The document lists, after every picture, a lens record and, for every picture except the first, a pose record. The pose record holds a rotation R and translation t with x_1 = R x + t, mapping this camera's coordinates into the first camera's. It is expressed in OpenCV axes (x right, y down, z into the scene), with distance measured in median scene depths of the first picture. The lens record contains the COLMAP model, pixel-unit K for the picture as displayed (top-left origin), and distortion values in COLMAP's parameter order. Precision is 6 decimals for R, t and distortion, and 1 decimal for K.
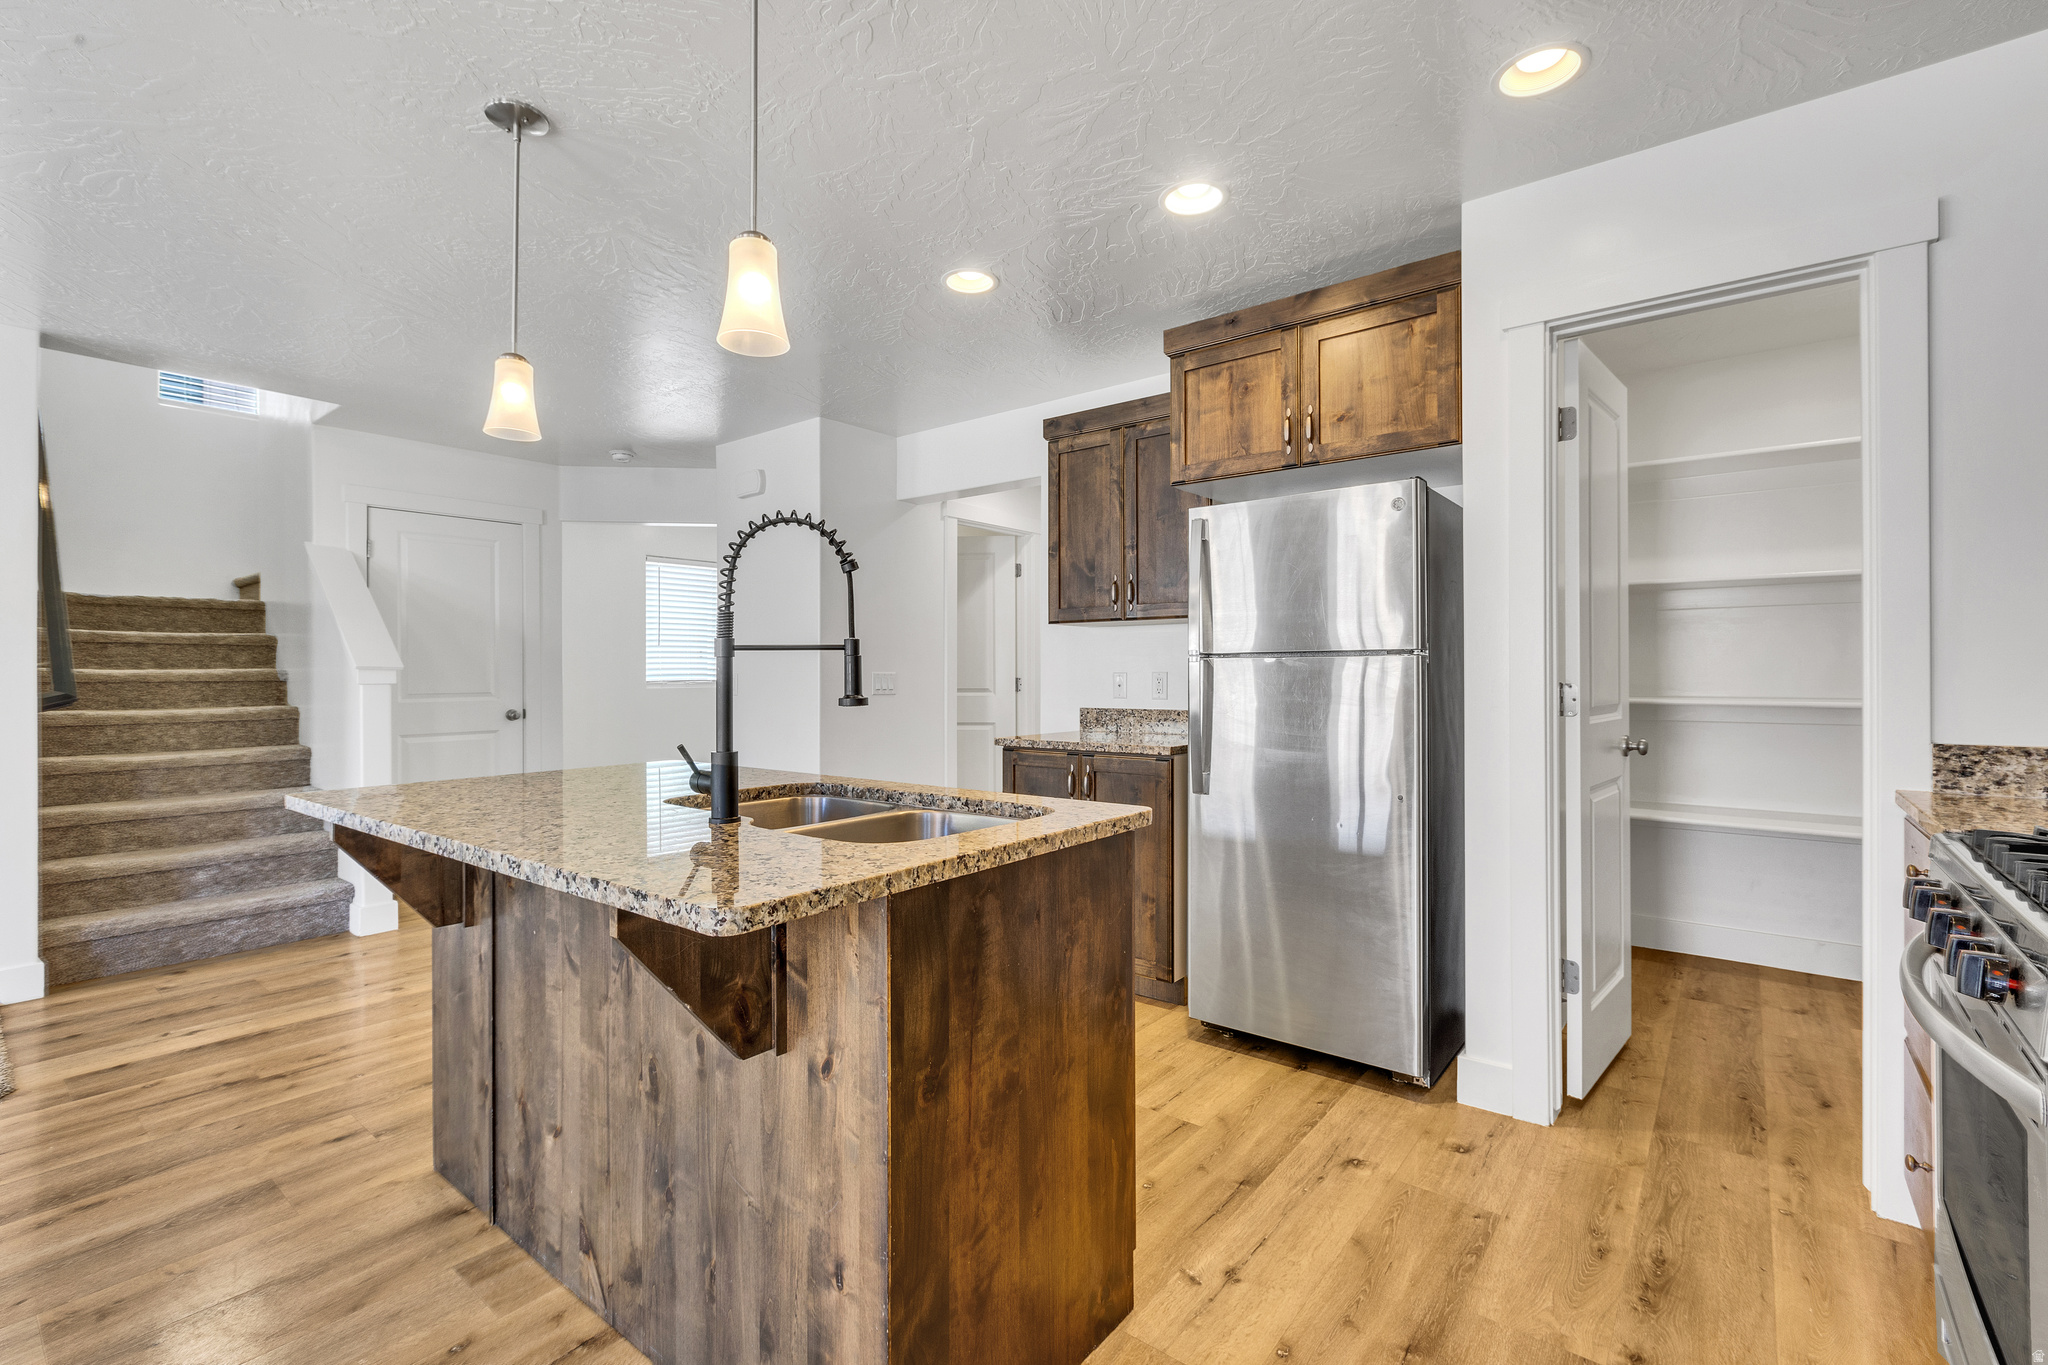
lens RADIAL K [[901.8, 0, 1028.3], [0, 901.8, 670.2], [0, 0, 1]] dist [0.002140, -0.001936]
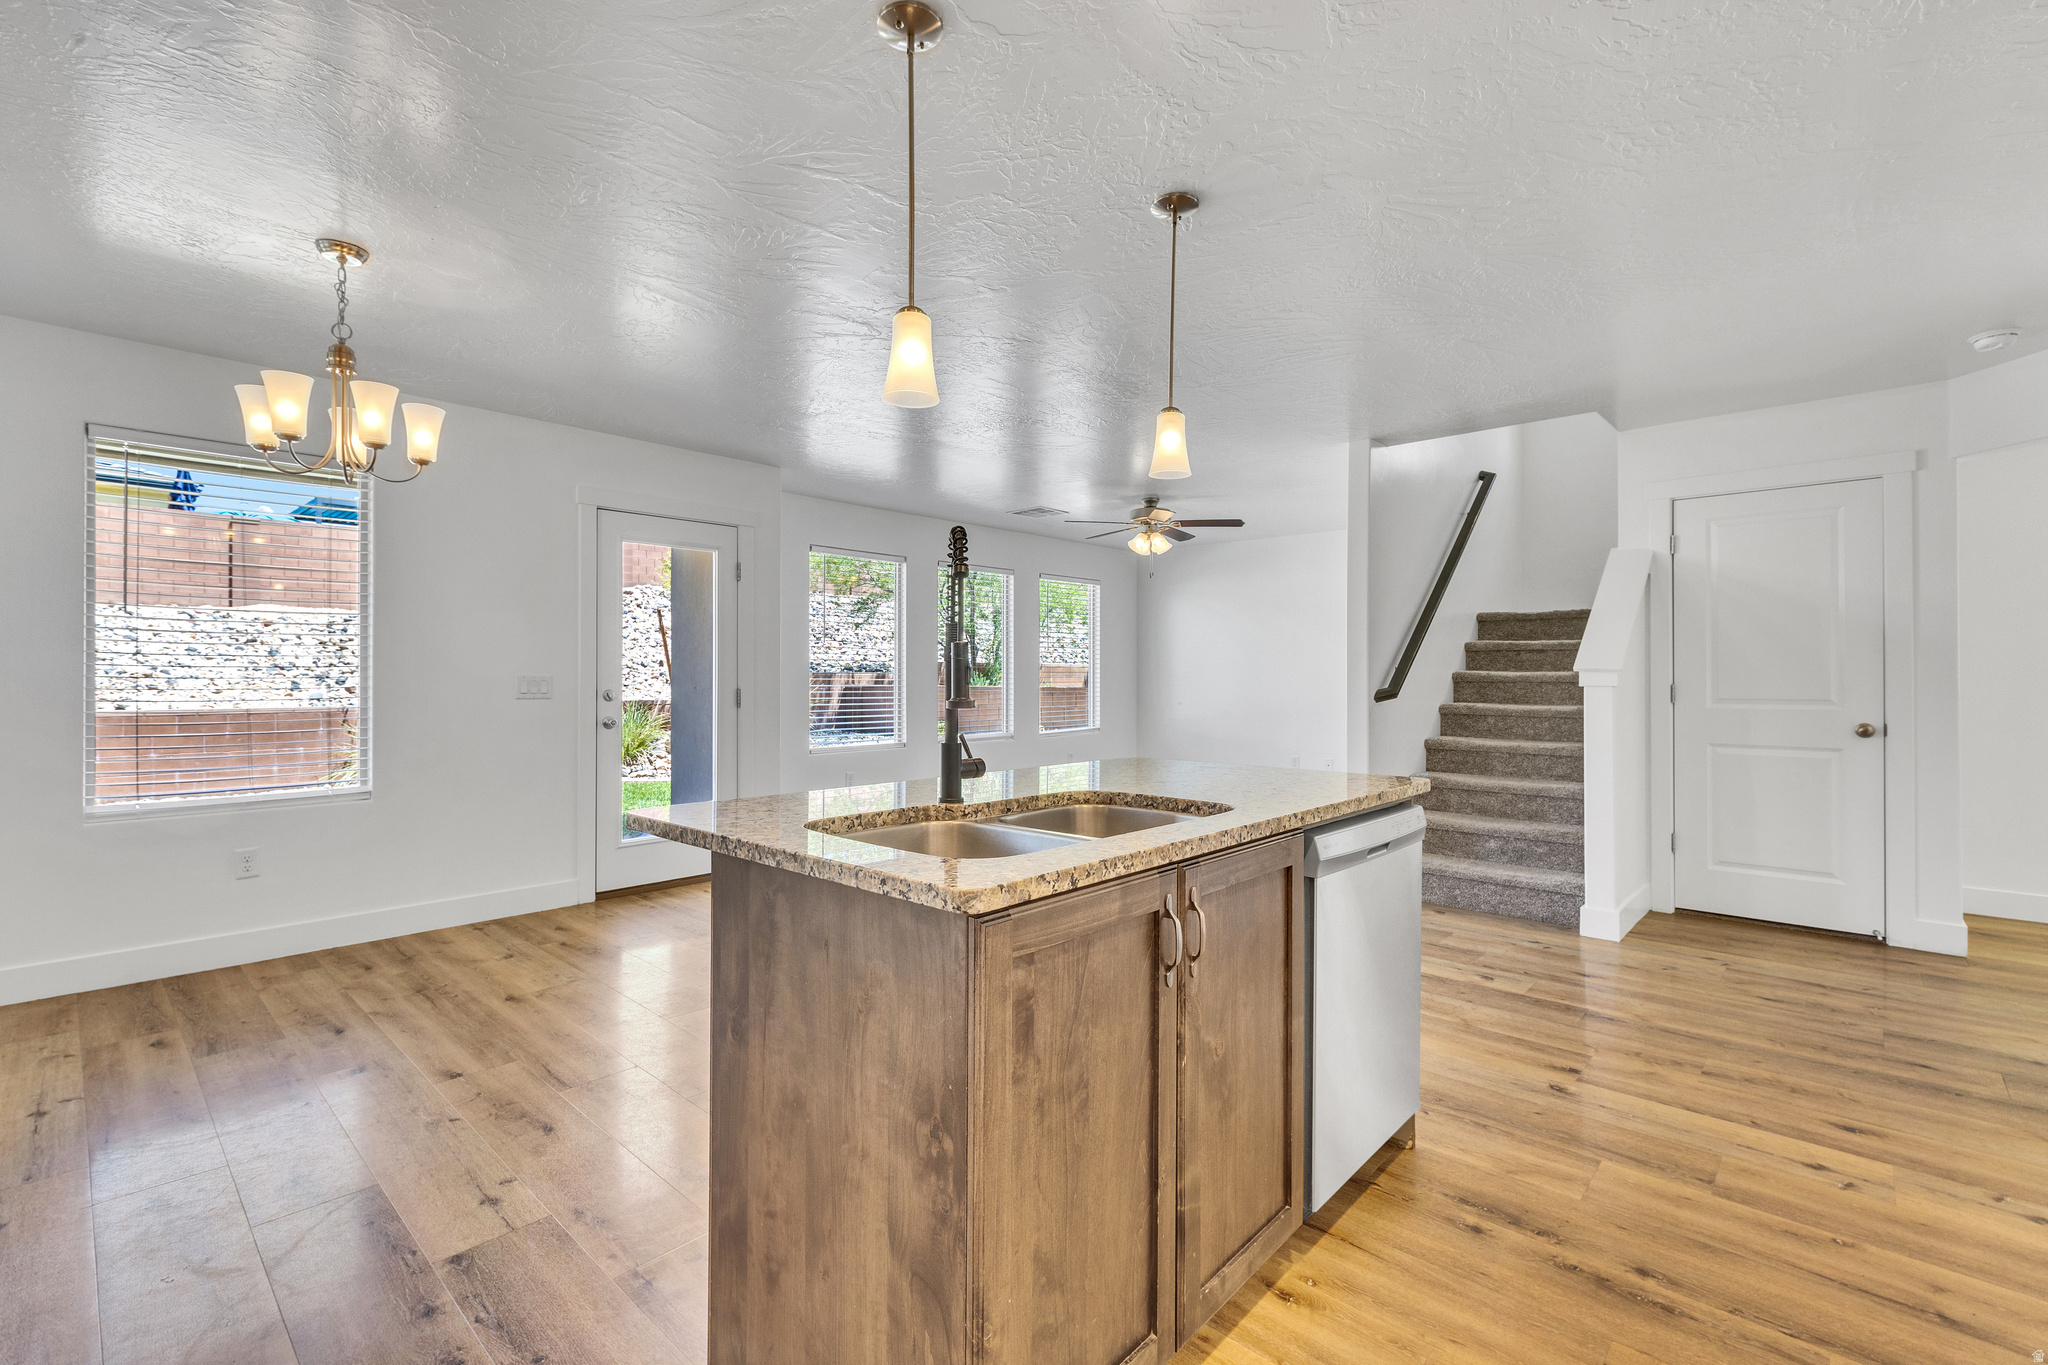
lens RADIAL K [[901.8, 0, 1017.5], [0, 901.8, 668.5], [0, 0, 1]] dist [0.002140, -0.001936]
pose [[-0.077053, -0.004415, -0.997017, 0.479813], [0.001003, 0.999989, -0.004506, -0.000659], [0.997027, -0.001348, -0.077048, 0.673232]]
